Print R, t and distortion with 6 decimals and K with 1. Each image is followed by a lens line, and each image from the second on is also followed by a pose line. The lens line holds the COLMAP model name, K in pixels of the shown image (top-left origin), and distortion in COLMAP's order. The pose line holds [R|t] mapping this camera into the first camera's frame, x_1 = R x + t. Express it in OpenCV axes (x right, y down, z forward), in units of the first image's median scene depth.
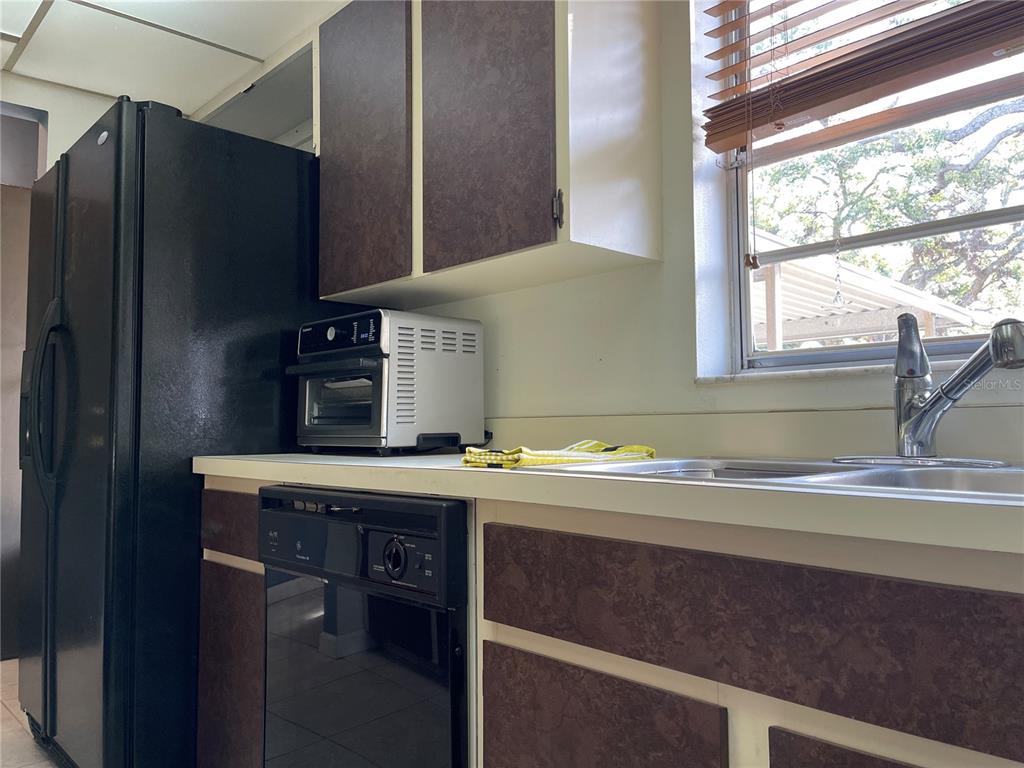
lens RADIAL K [[765.2, 0, 512.9], [0, 765.2, 376.3], [0, 0, 1]] dist [0.082698, -0.104392]
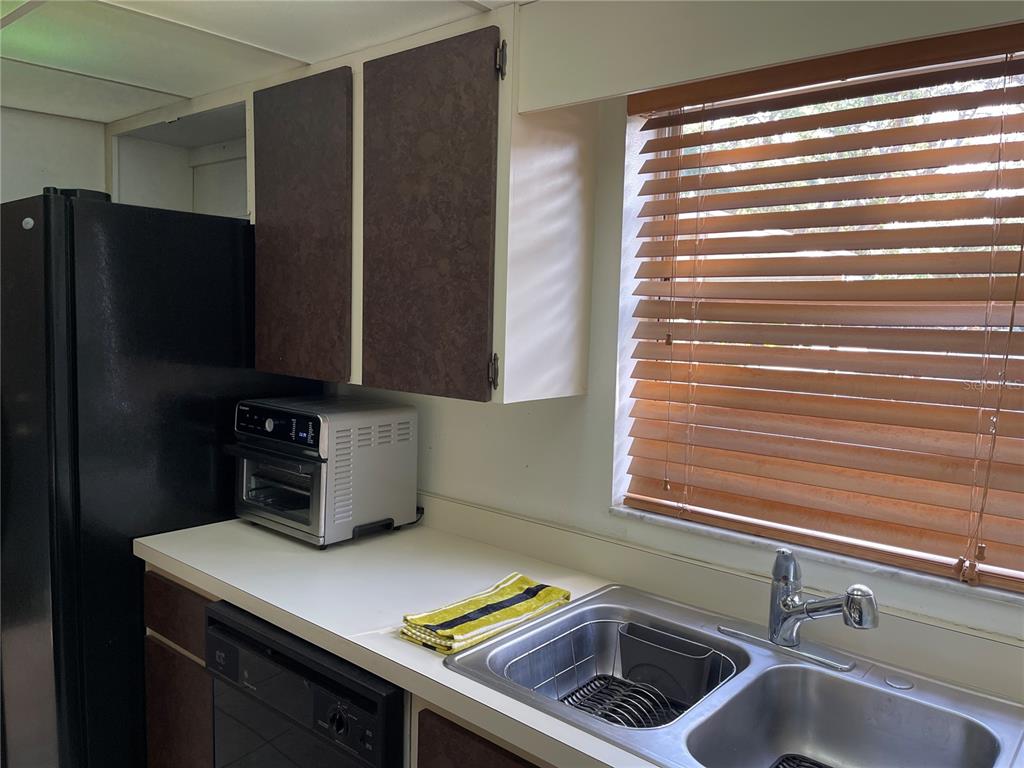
lens RADIAL K [[765.2, 0, 512.9], [0, 765.2, 376.3], [0, 0, 1]] dist [0.082698, -0.104392]
pose [[0.994542, 0.026441, 0.100934, -0.017771], [-0.040881, 0.988762, 0.143802, -0.296453], [-0.095997, -0.147143, 0.984446, -0.045935]]
